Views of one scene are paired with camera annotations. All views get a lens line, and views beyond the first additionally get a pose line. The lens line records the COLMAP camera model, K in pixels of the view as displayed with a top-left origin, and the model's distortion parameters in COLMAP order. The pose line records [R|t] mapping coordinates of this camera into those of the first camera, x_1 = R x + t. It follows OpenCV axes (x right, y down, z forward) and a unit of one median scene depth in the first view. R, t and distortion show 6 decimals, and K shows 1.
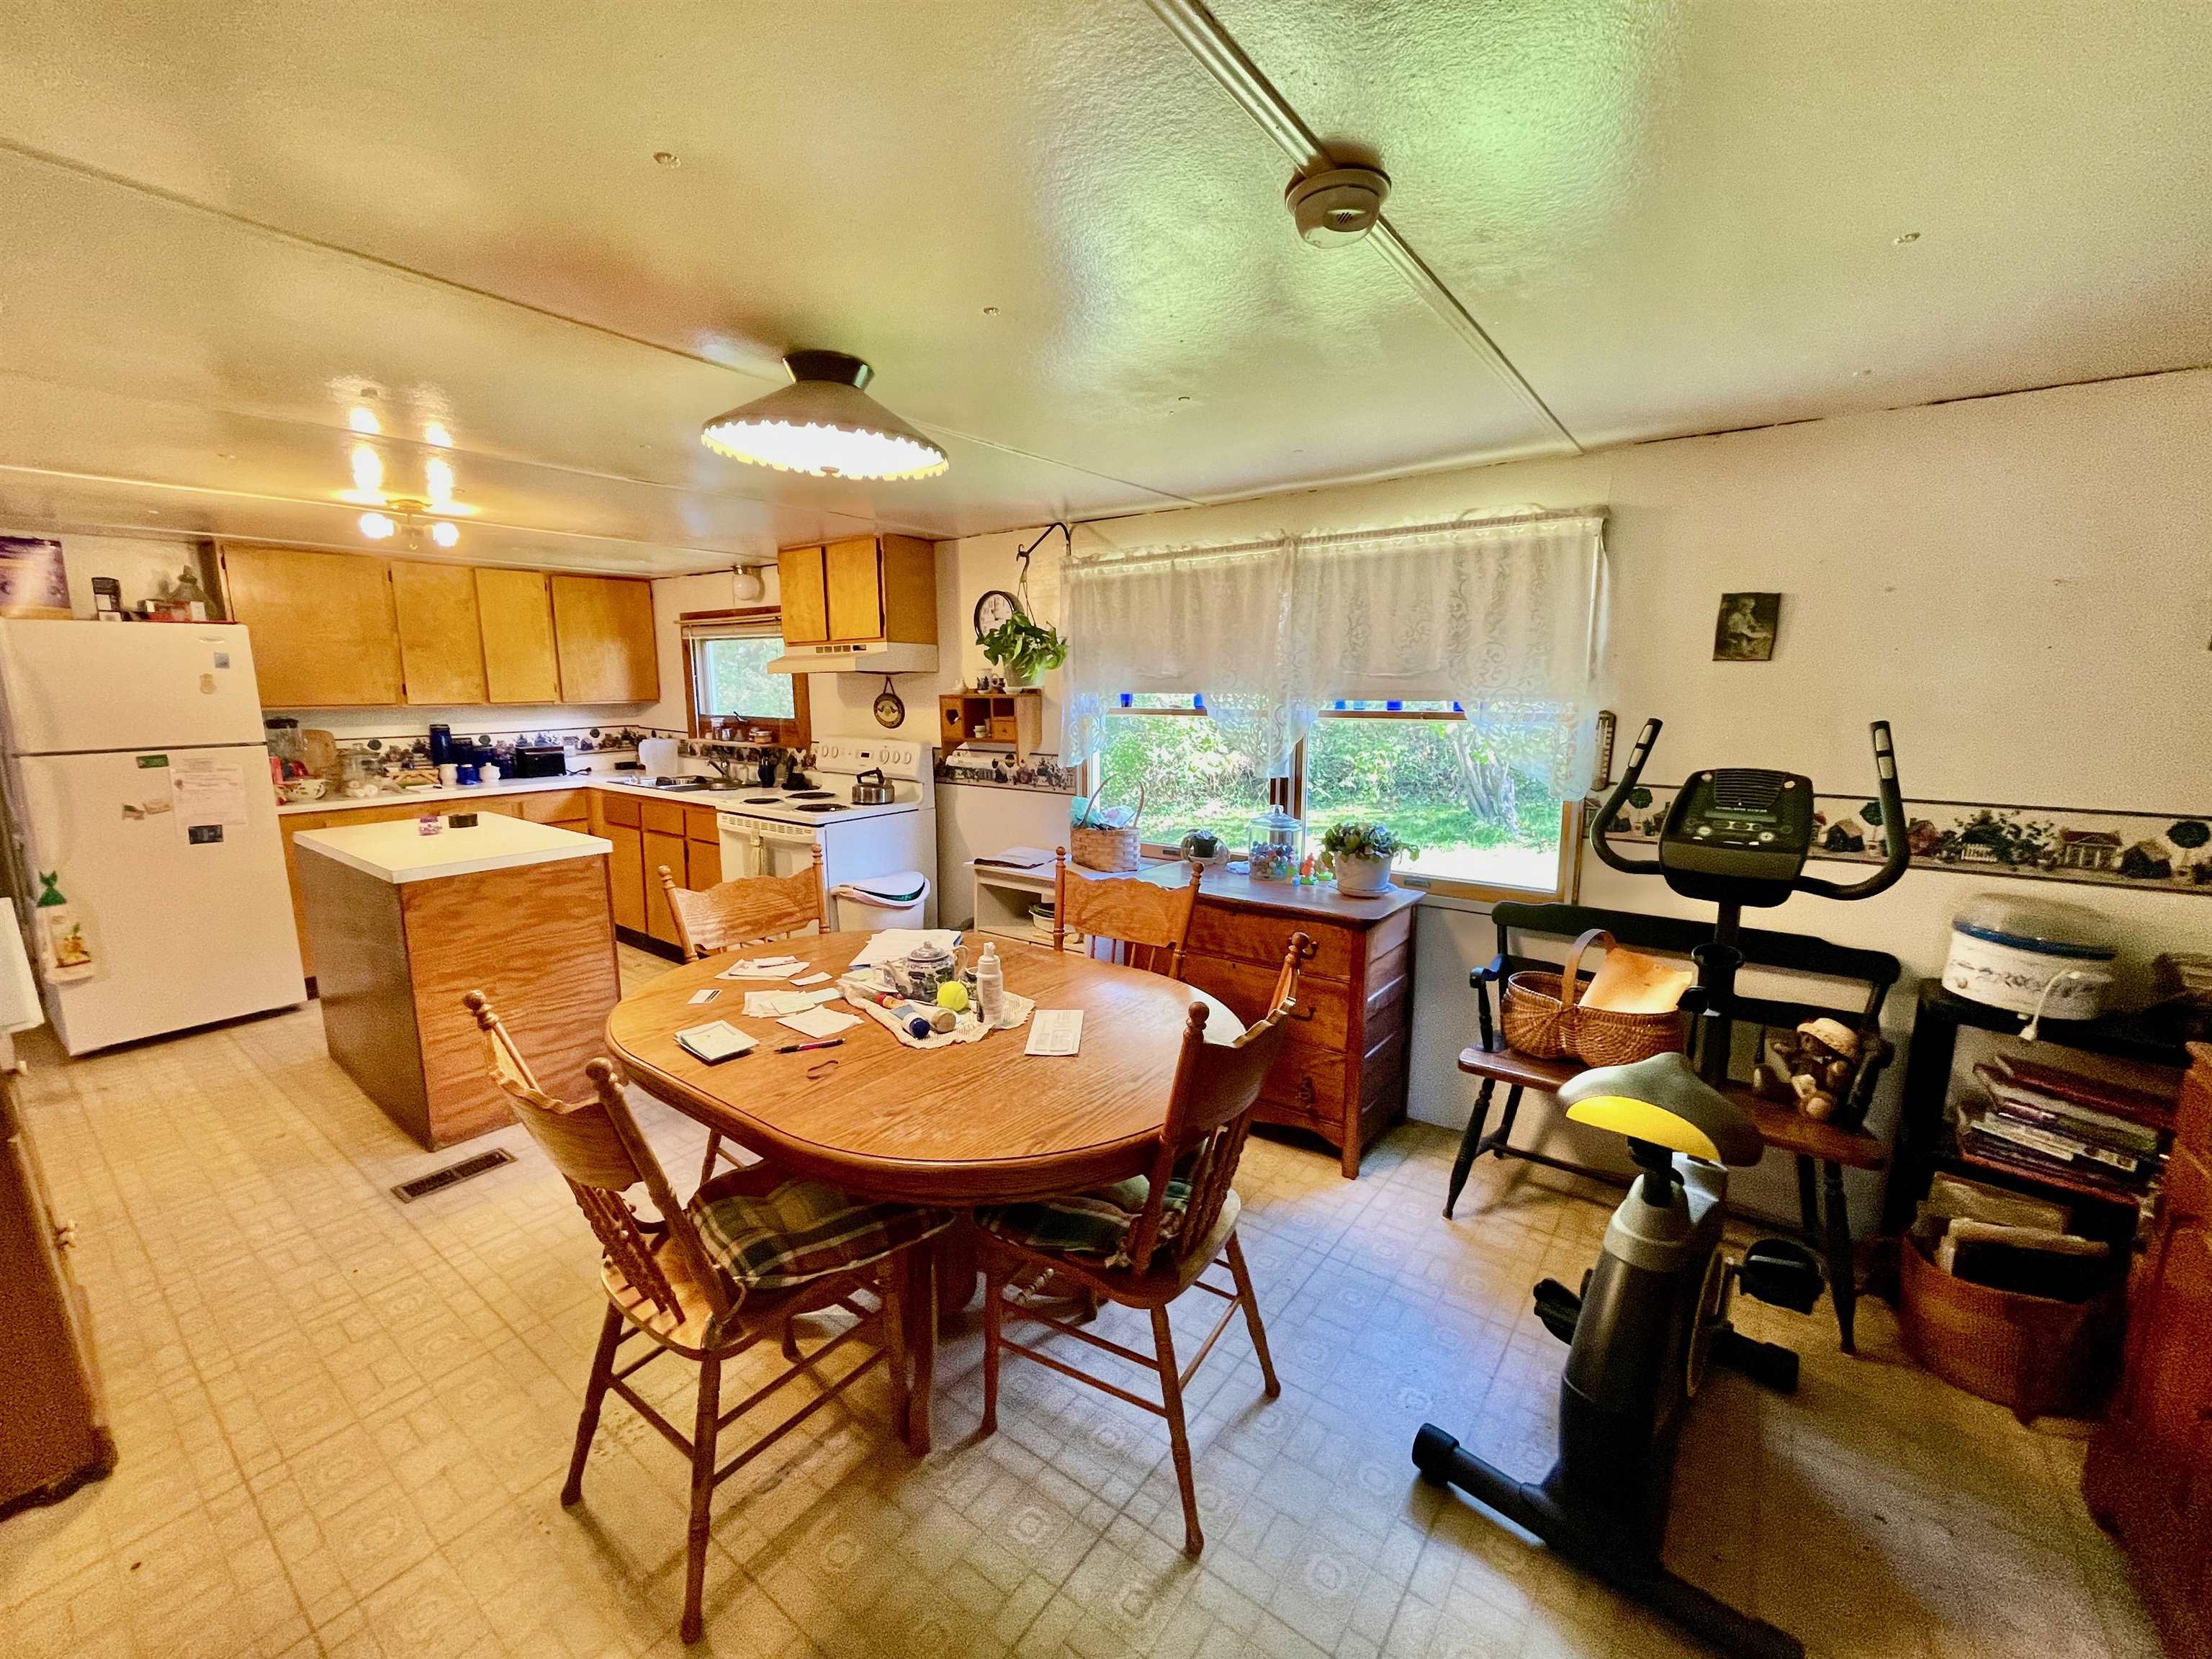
lens RADIAL K [[892.9, 0, 1109.0], [0, 892.9, 825.1], [0, 0, 1]] dist [-0.004803, 0.000696]
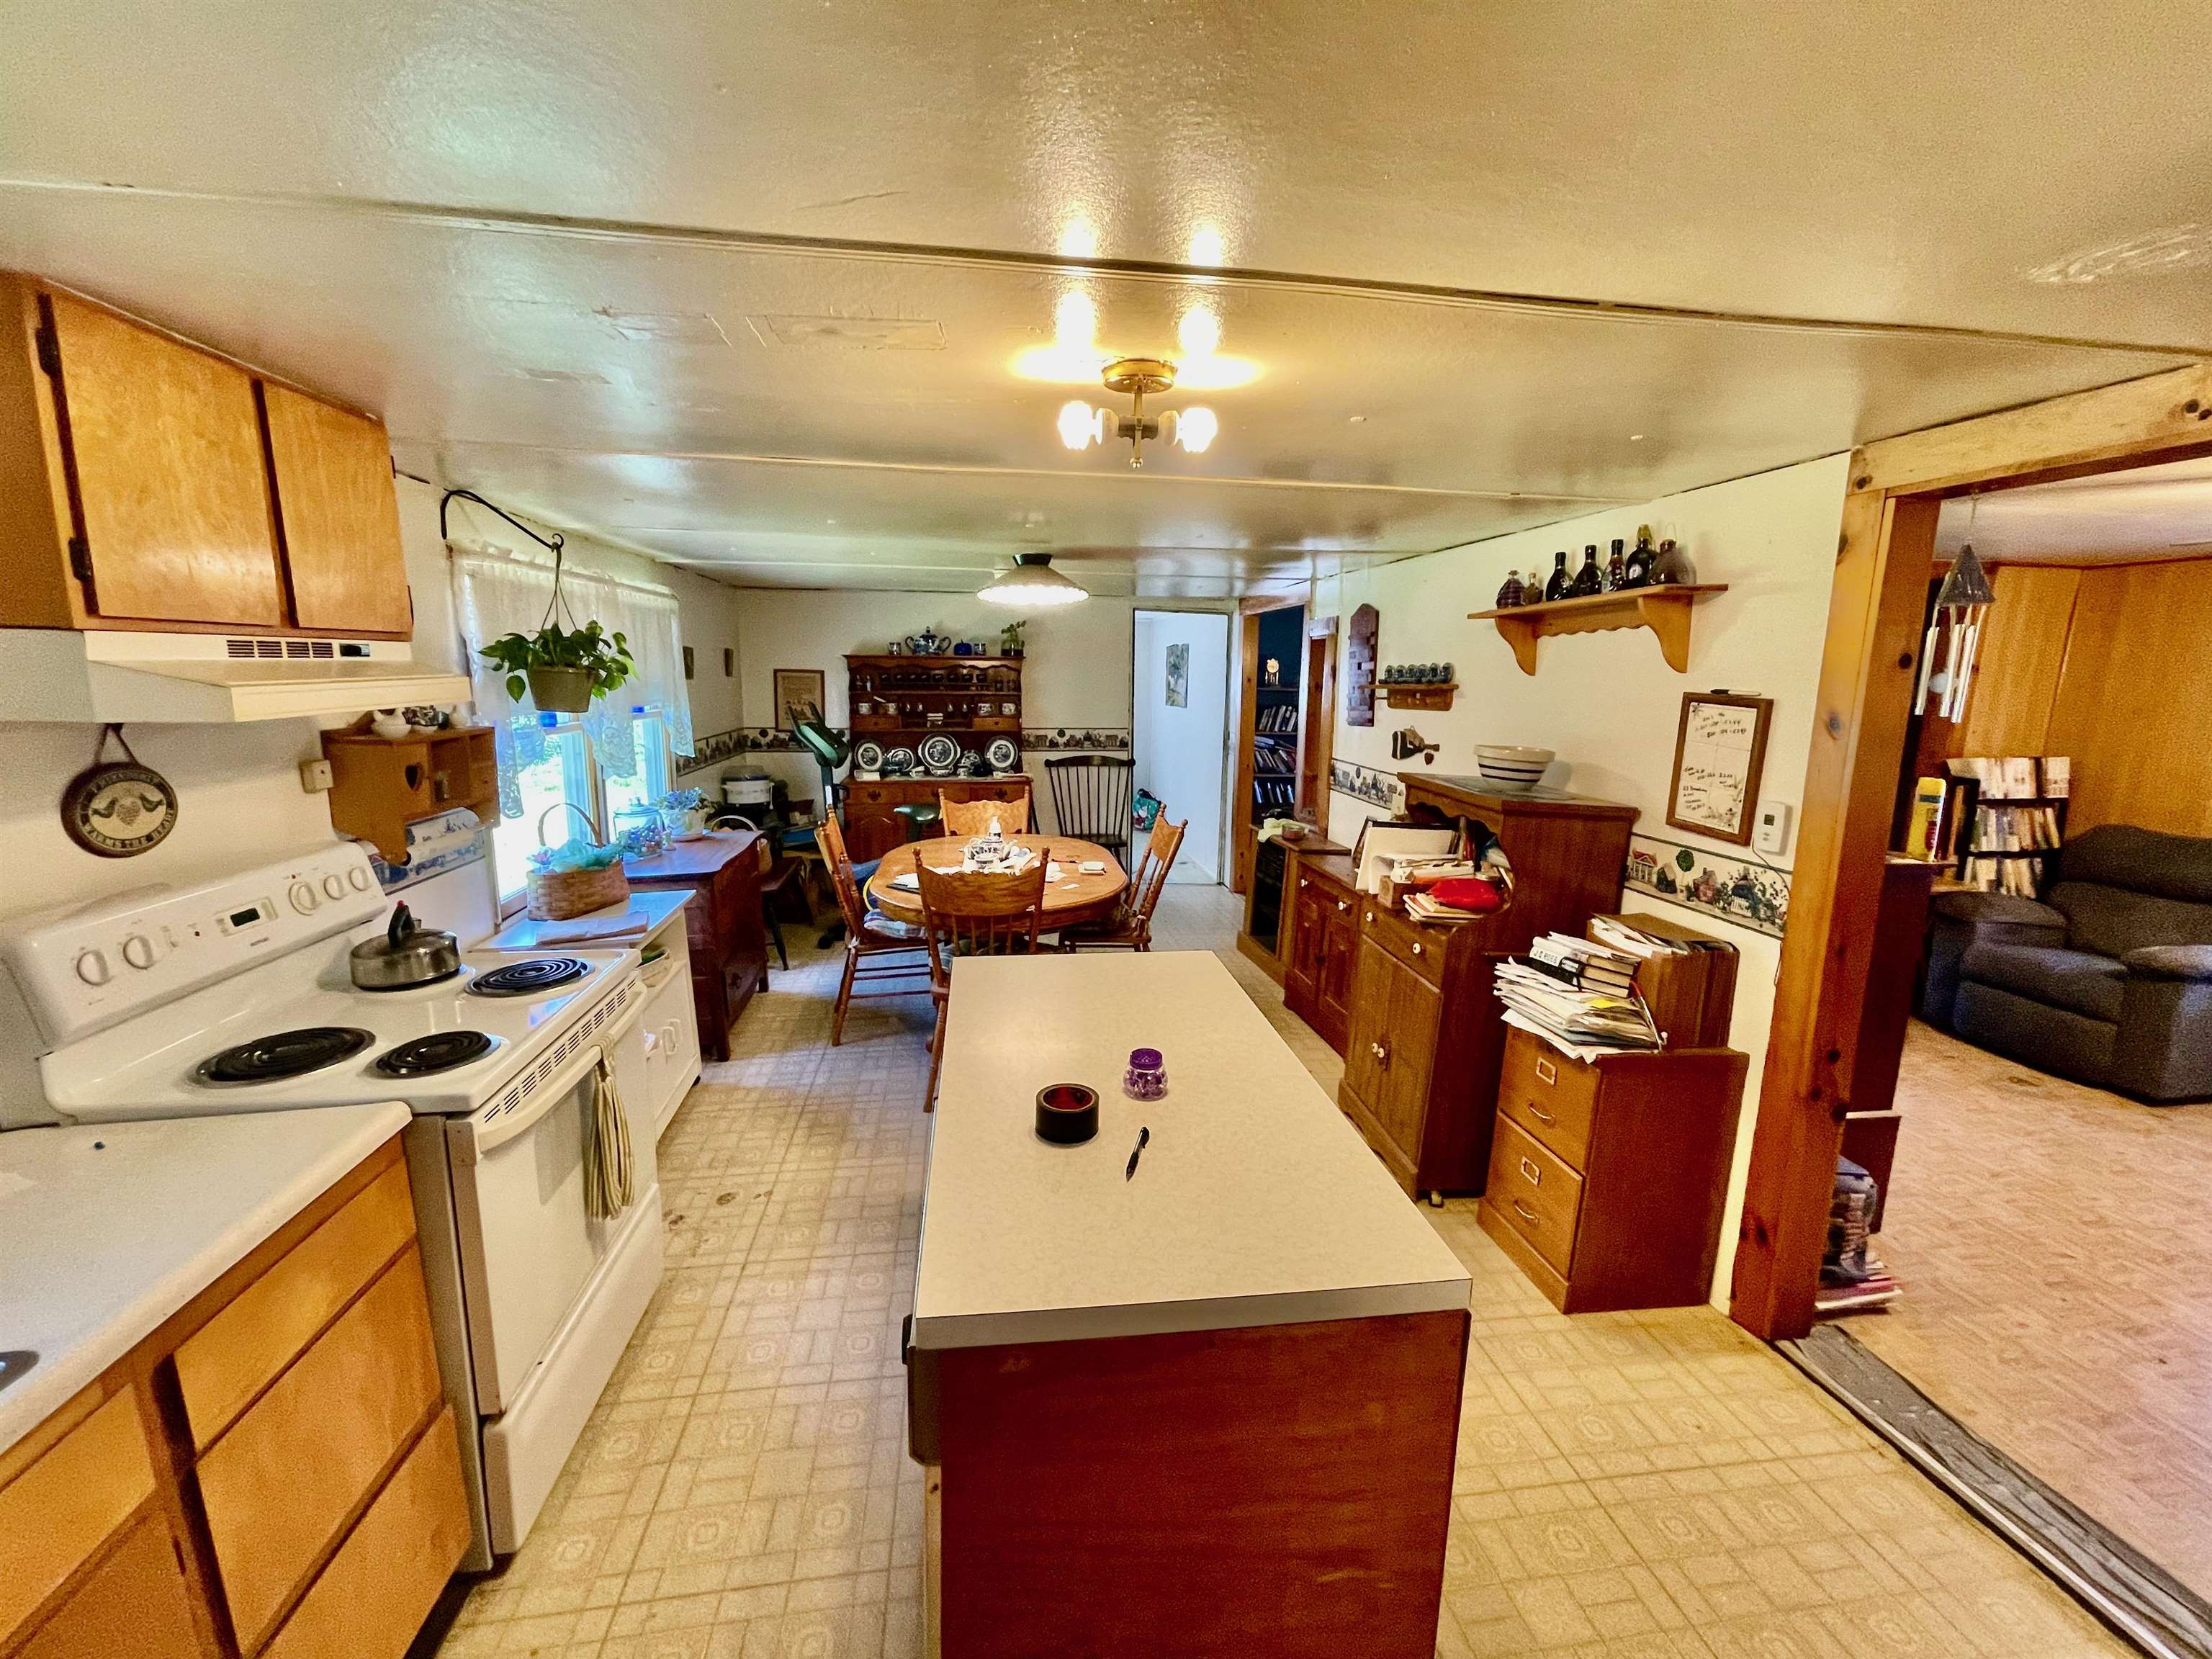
lens RADIAL K [[892.9, 0, 1096.0], [0, 892.9, 825.0], [0, 0, 1]] dist [-0.004803, 0.000696]
pose [[-0.701424, -0.129364, 0.700906, -0.839406], [0.100061, 0.955779, 0.276540, -0.196032], [-0.705686, 0.264105, -0.657462, 1.028234]]
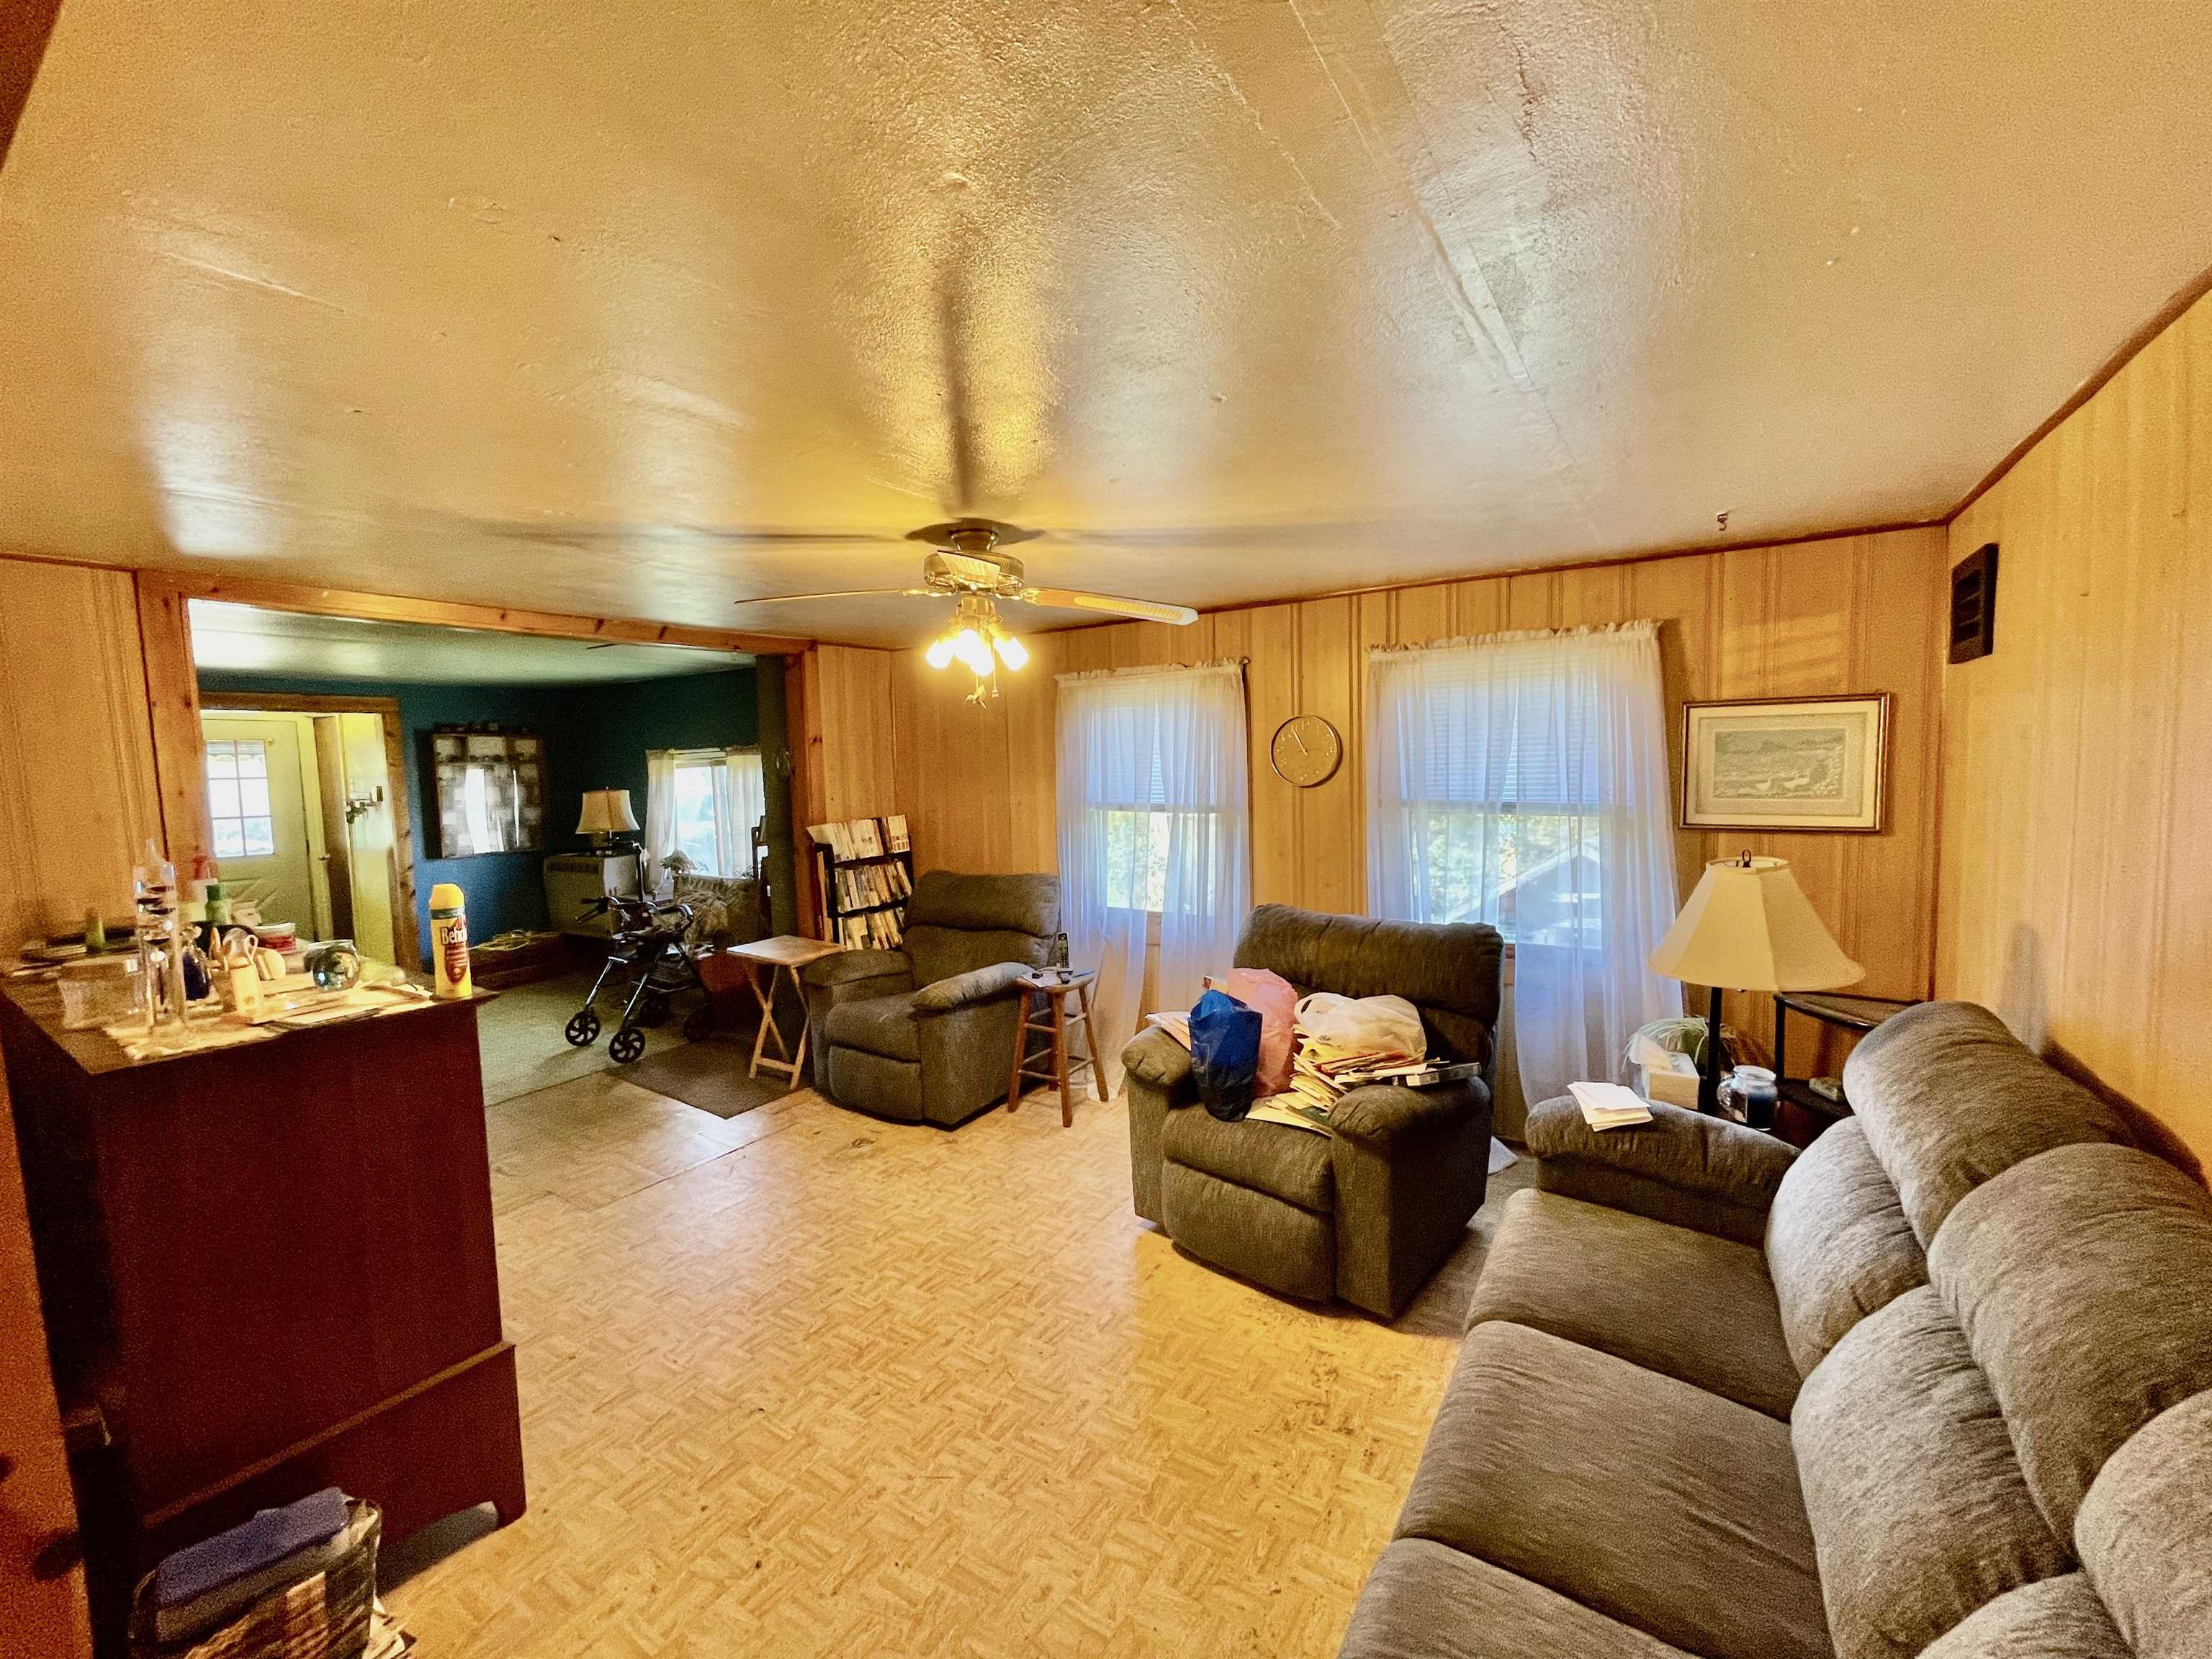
lens RADIAL K [[892.9, 0, 1093.7], [0, 892.9, 822.5], [0, 0, 1]] dist [-0.004803, 0.000696]
pose [[-0.998717, 0.035897, -0.035716, -1.094105], [0.026473, 0.971378, 0.236061, -0.133282], [0.043167, 0.234813, -0.971082, 0.685509]]
